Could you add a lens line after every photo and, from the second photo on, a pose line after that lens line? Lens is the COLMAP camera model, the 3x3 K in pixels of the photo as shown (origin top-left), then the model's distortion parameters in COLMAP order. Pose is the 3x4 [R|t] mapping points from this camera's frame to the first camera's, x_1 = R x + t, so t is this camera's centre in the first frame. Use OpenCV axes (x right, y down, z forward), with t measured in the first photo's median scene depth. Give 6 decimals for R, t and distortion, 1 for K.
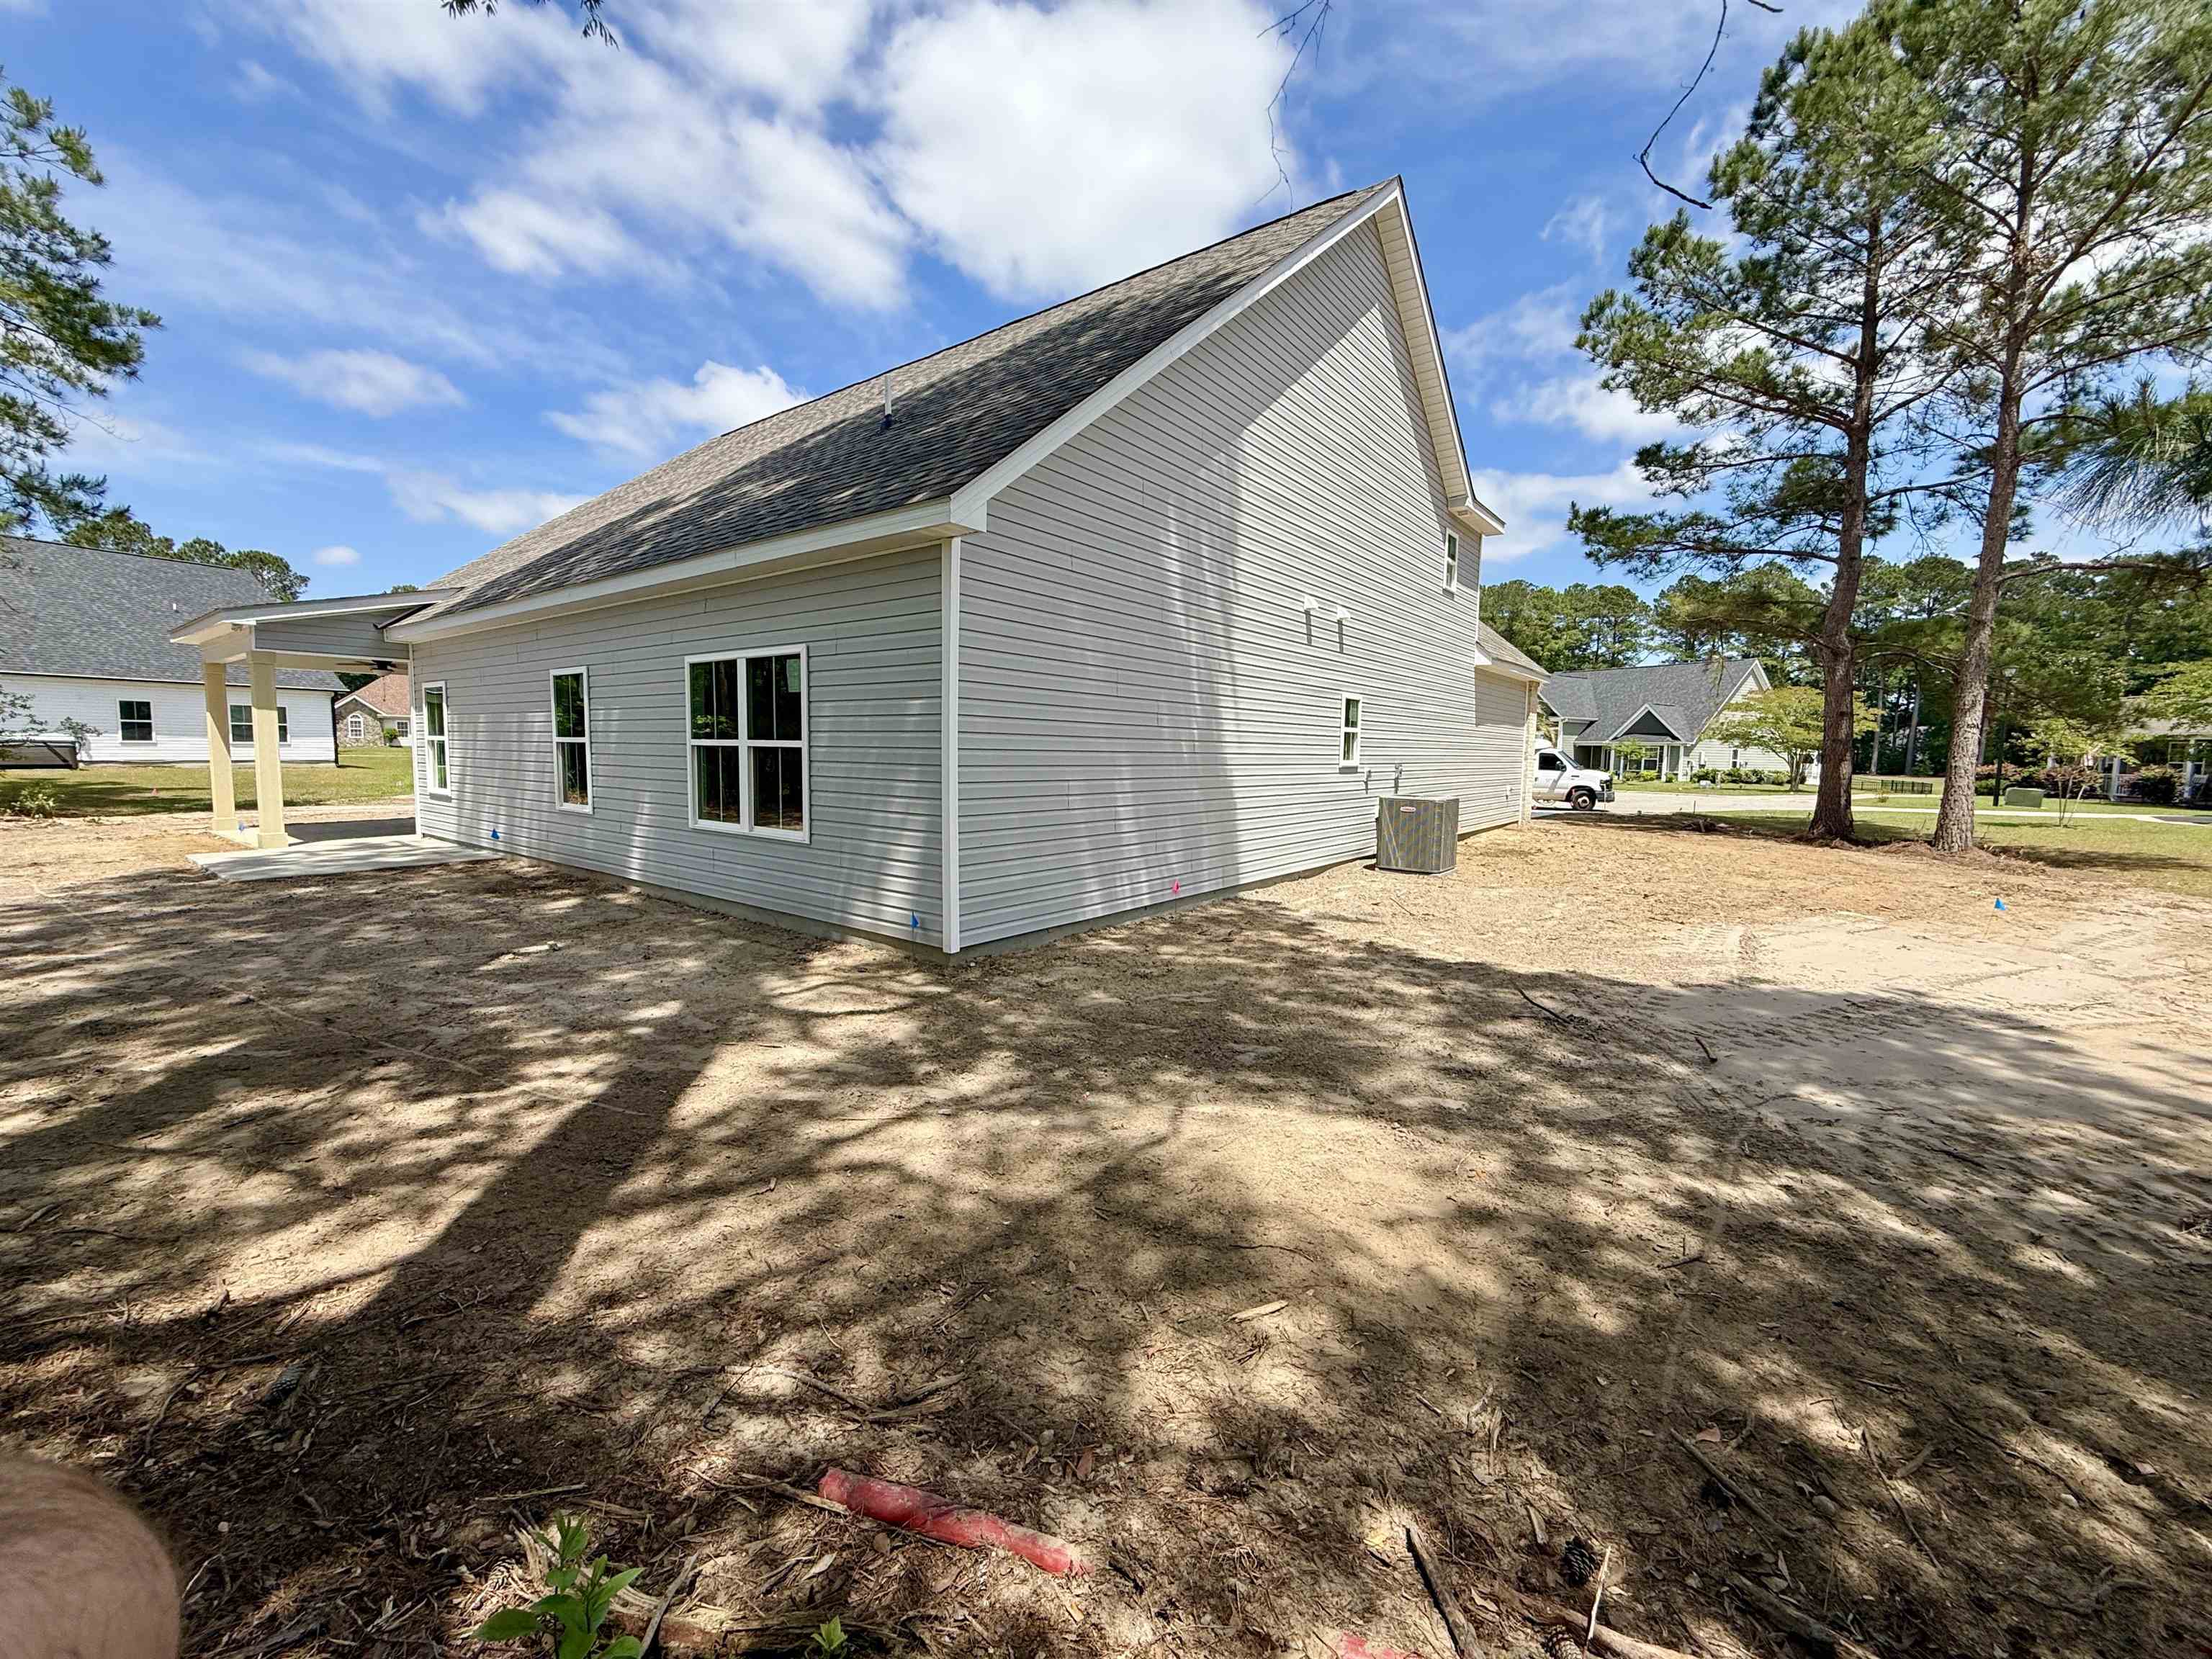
lens RADIAL K [[876.3, 0, 1103.2], [0, 876.3, 837.3], [0, 0, 1]] dist [-0.002706, -0.000201]
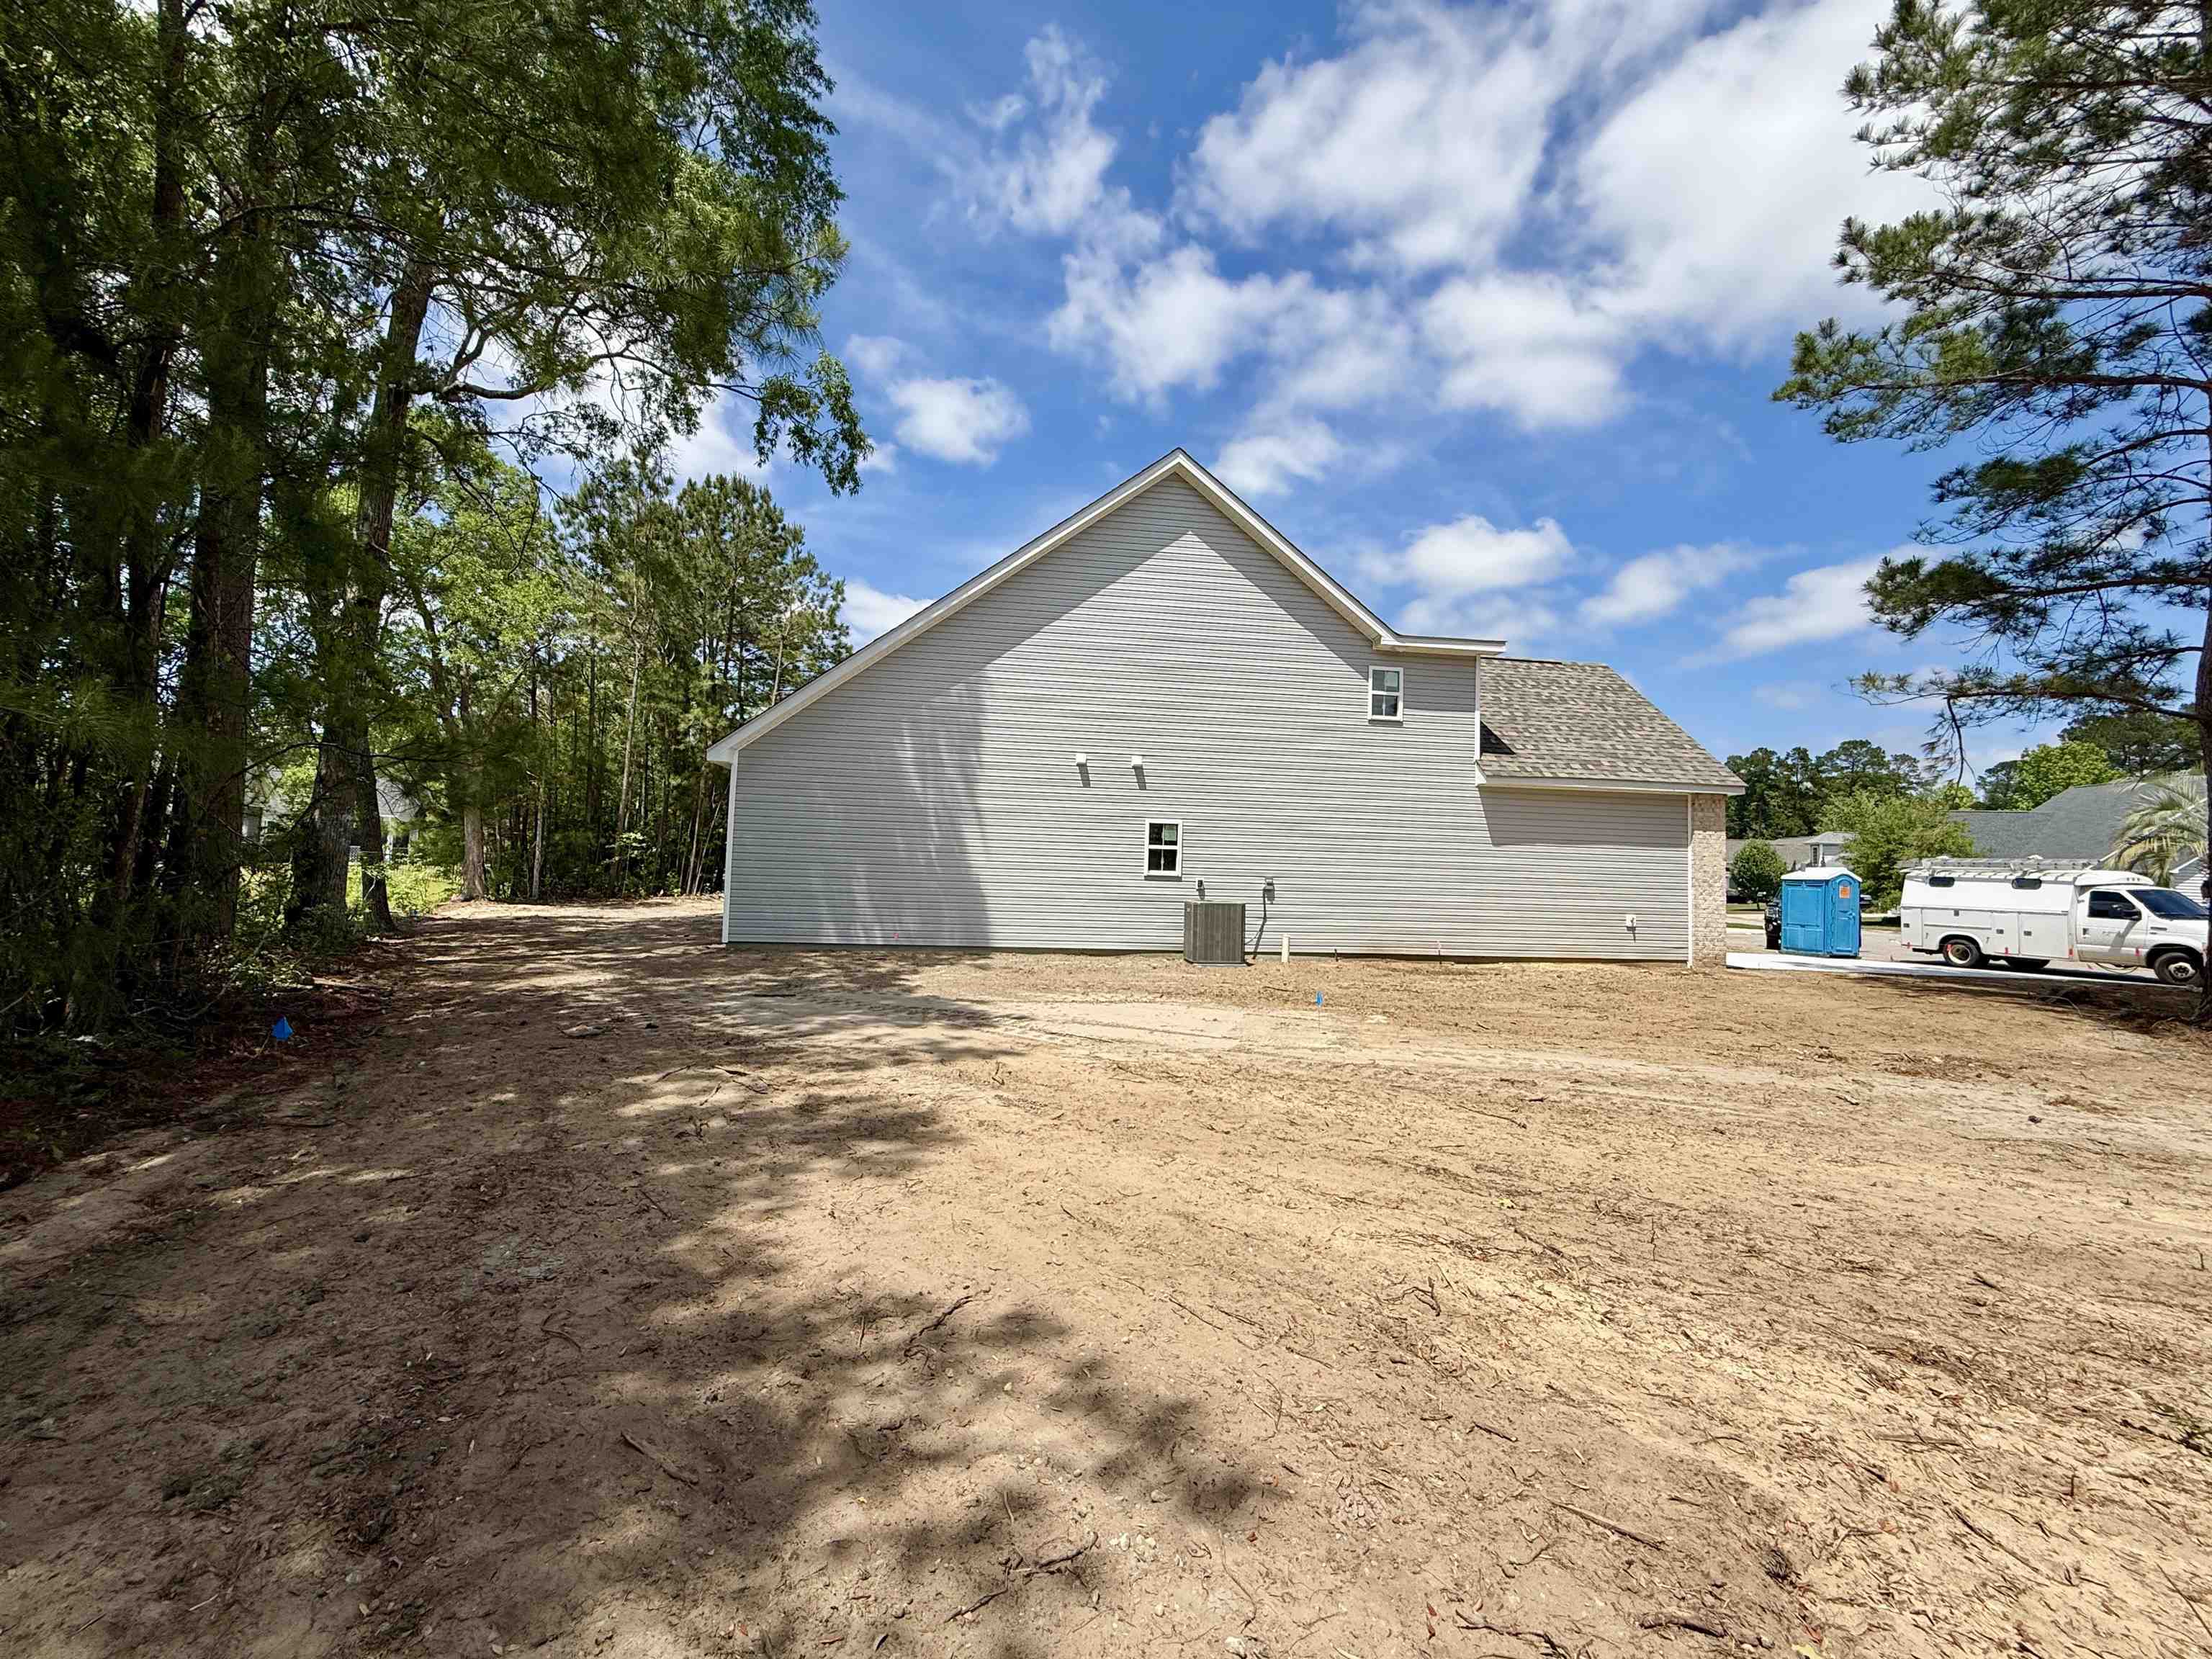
lens RADIAL K [[876.3, 0, 1093.1], [0, 876.3, 816.2], [0, 0, 1]] dist [-0.002706, -0.000201]
pose [[0.707642, -0.010312, -0.706496, 1.106704], [-0.095583, 0.989305, -0.110178, -0.016386], [0.700077, 0.145496, 0.699088, 0.023290]]
